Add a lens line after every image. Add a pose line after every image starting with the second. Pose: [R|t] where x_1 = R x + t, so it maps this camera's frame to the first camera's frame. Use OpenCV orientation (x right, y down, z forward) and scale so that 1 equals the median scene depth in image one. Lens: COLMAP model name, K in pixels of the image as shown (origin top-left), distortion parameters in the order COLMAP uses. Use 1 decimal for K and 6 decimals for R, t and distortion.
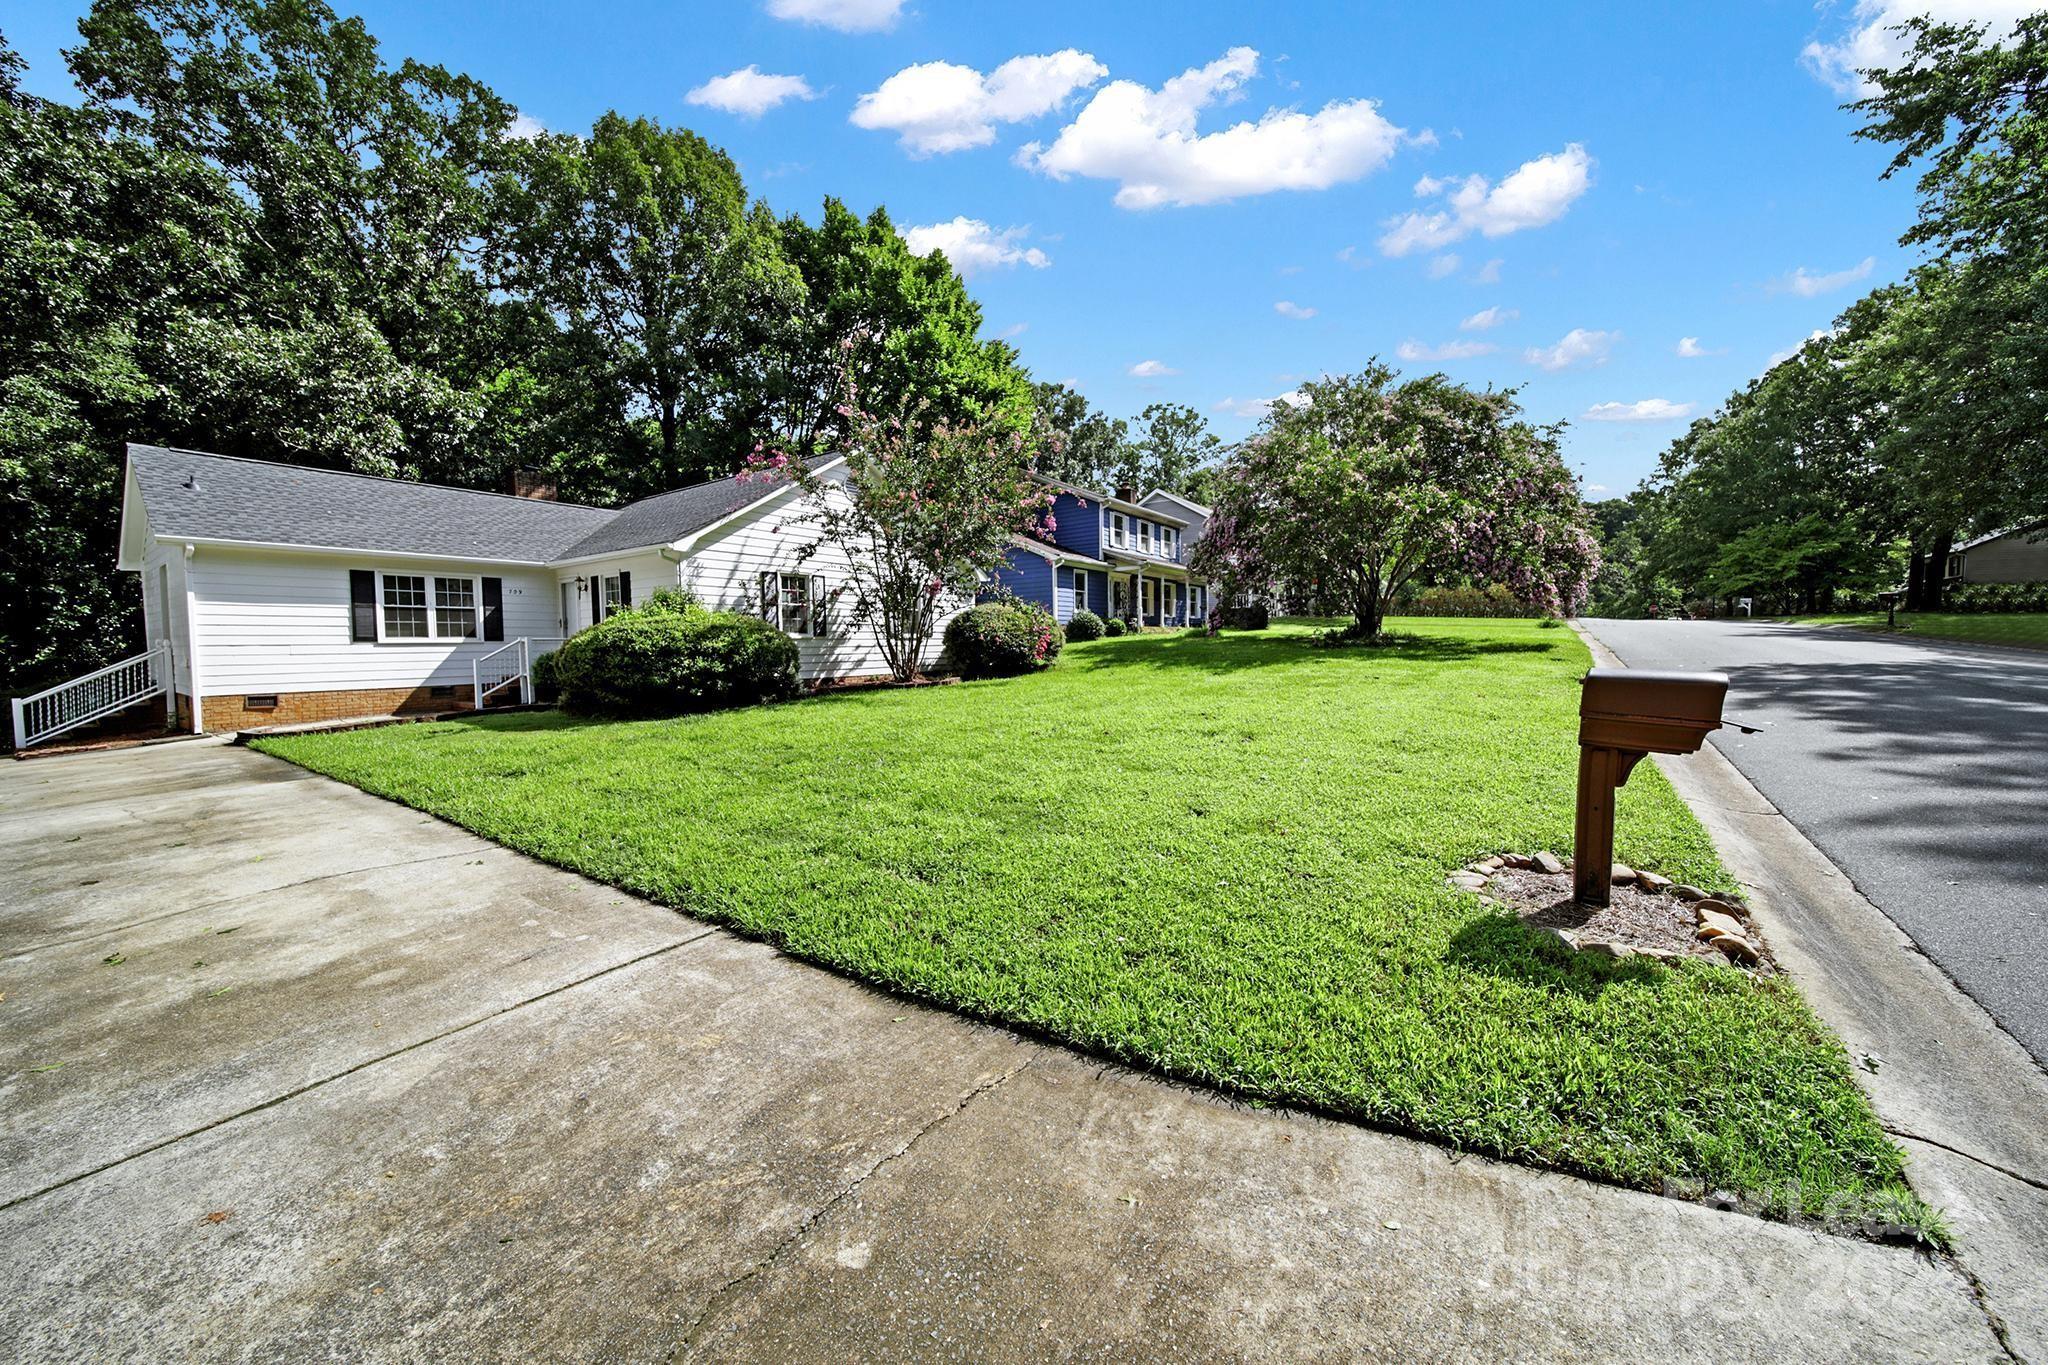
lens RADIAL K [[757.3, 0, 1073.2], [0, 757.3, 684.9], [0, 0, 1]] dist [-0.001575, -0.003740]
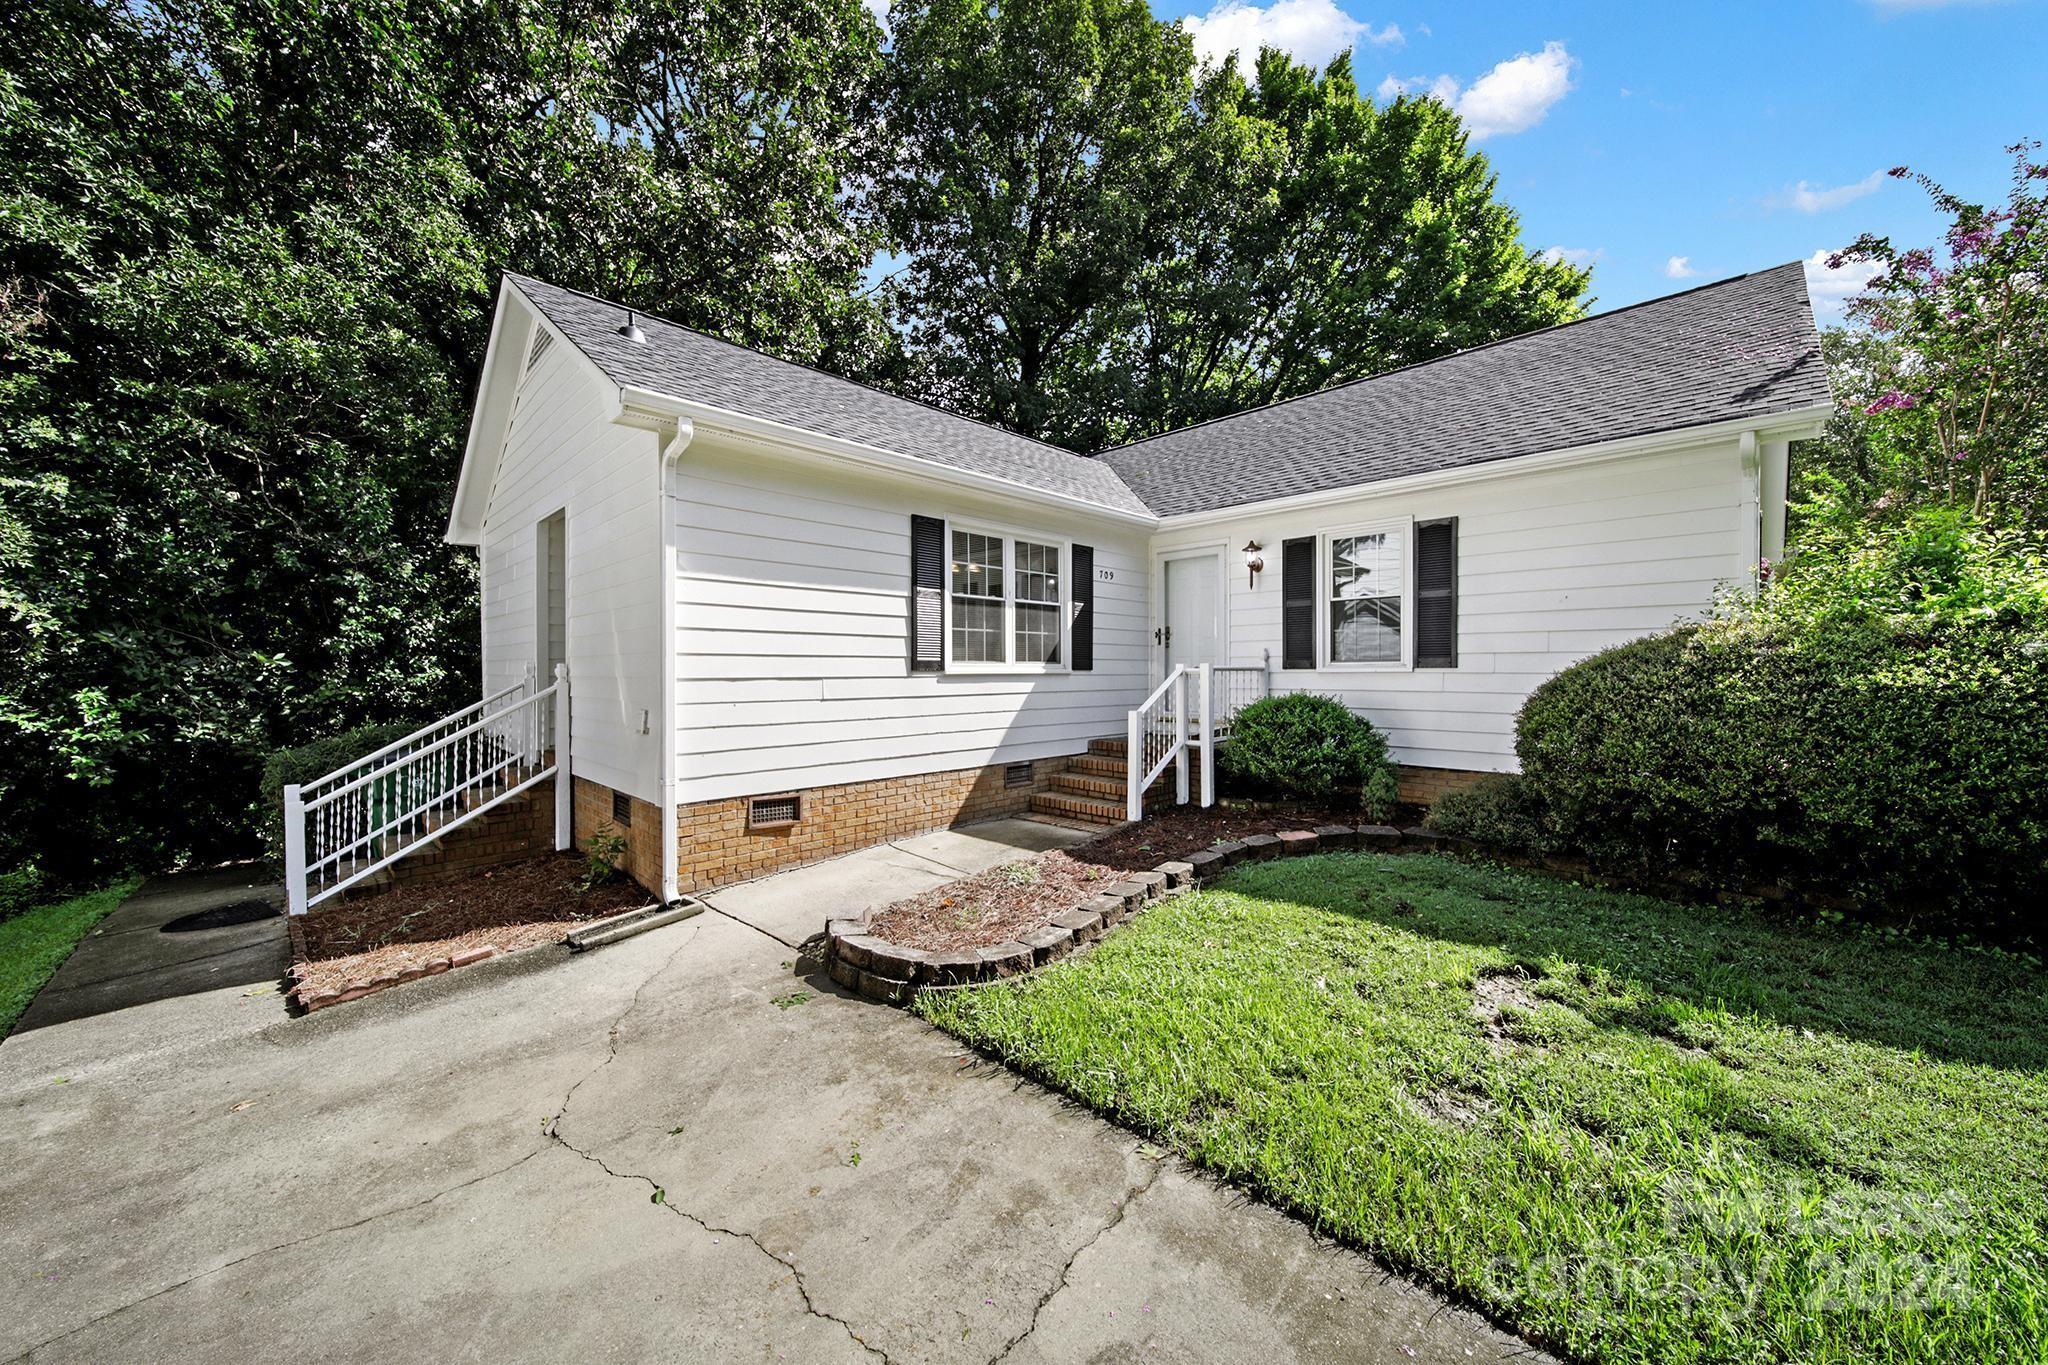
lens RADIAL K [[751.7, 0, 1014.6], [0, 751.7, 681.7], [0, 0, 1]] dist [-0.002506, -0.000280]
pose [[0.982414, 0.010374, -0.186427, -0.732151], [-0.017642, 0.999146, -0.037368, -0.031584], [0.185880, 0.040000, 0.981758, 0.510374]]
